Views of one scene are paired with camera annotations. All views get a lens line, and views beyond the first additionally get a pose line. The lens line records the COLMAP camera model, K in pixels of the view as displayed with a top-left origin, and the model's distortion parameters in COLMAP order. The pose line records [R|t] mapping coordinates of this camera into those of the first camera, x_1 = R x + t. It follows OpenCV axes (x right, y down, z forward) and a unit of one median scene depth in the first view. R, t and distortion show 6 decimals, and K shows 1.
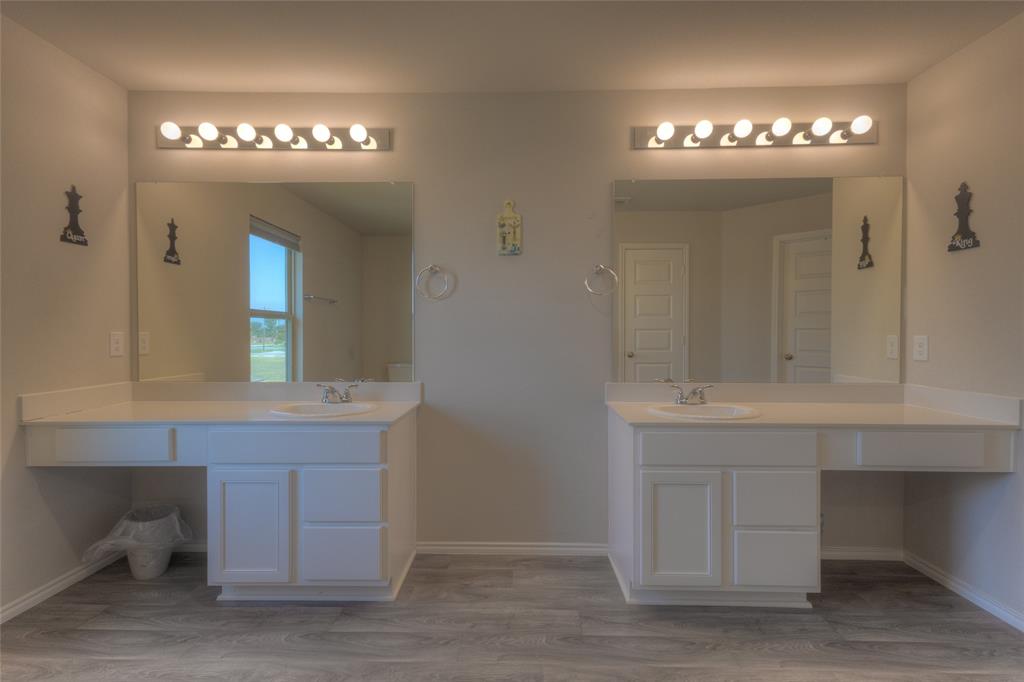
lens RADIAL K [[473.9, 0, 510.8], [0, 473.9, 341.6], [0, 0, 1]] dist [0.015809, -0.000769]
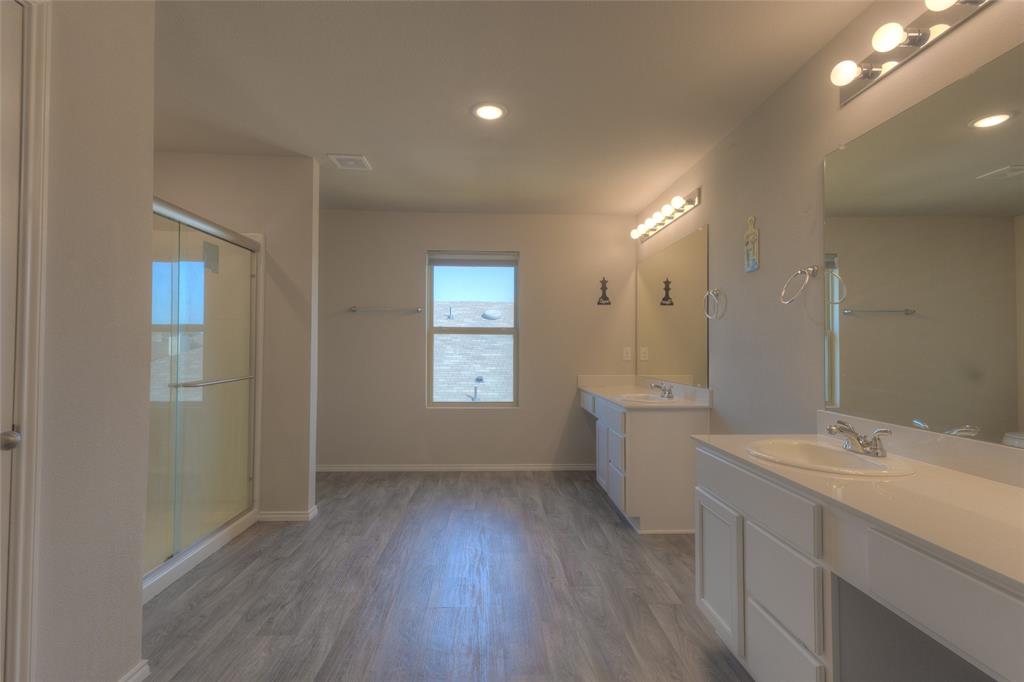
lens RADIAL K [[473.9, 0, 510.8], [0, 473.9, 341.6], [0, 0, 1]] dist [0.015809, -0.000769]
pose [[0.066370, -0.015394, -0.997676, 0.975367], [-0.015483, 0.999745, -0.016456, -0.006779], [0.997675, 0.016539, 0.066114, 0.423075]]
